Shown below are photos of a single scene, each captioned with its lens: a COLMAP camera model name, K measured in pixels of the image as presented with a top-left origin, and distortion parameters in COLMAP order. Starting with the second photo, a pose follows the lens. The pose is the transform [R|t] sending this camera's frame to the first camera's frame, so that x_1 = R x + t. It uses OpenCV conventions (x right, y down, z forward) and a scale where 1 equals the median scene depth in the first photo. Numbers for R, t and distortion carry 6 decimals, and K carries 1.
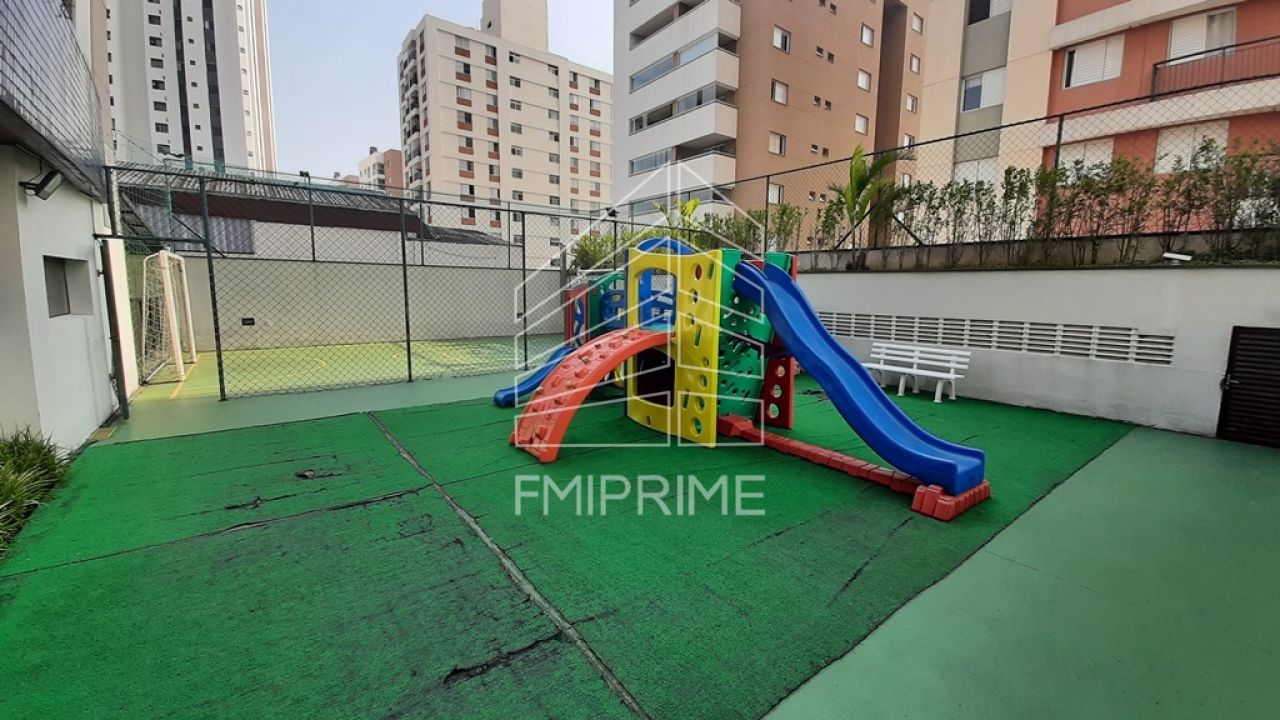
lens RADIAL K [[509.5, 0, 660.2], [0, 509.5, 355.4], [0, 0, 1]] dist [0.006557, -0.004877]
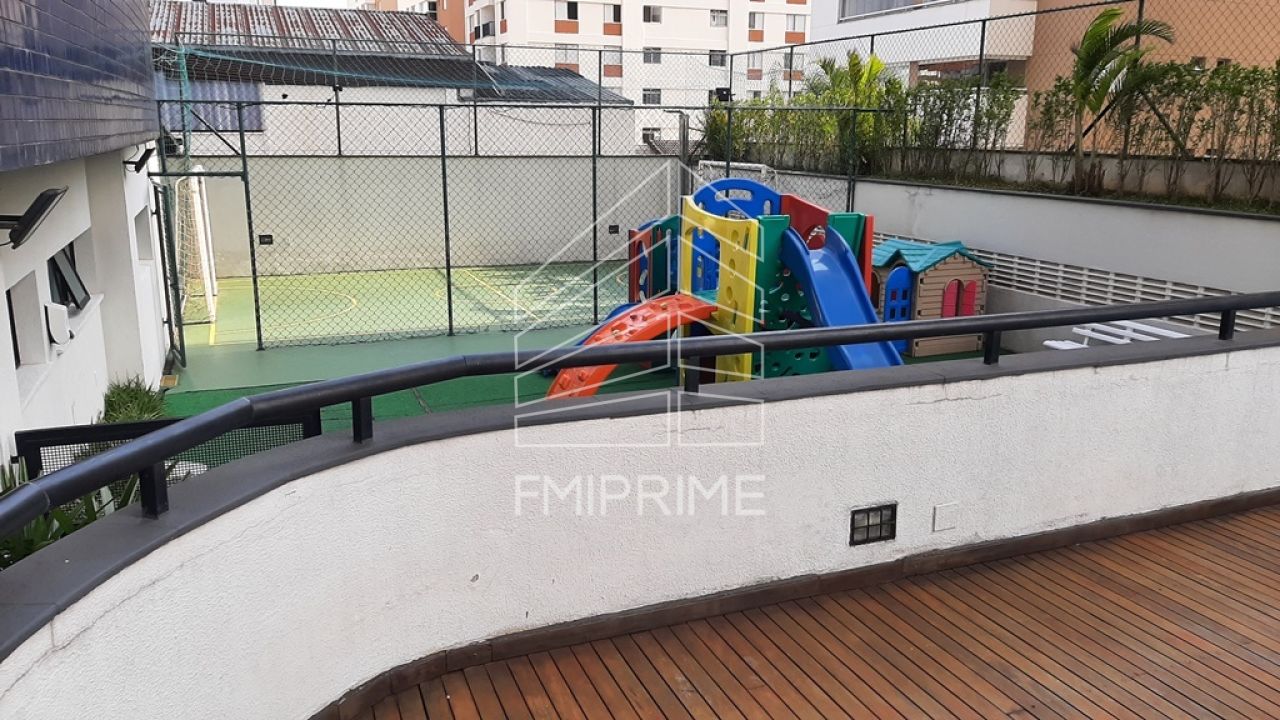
lens RADIAL K [[1030.2, 0, 639.6], [0, 1030.2, 358.6], [0, 0, 1]] dist [0.045766, -0.010507]
pose [[0.954574, 0.055675, -0.292725, 0.242004], [-0.027357, 0.994615, 0.099962, -0.073758], [0.296715, -0.087414, 0.950957, -0.410240]]
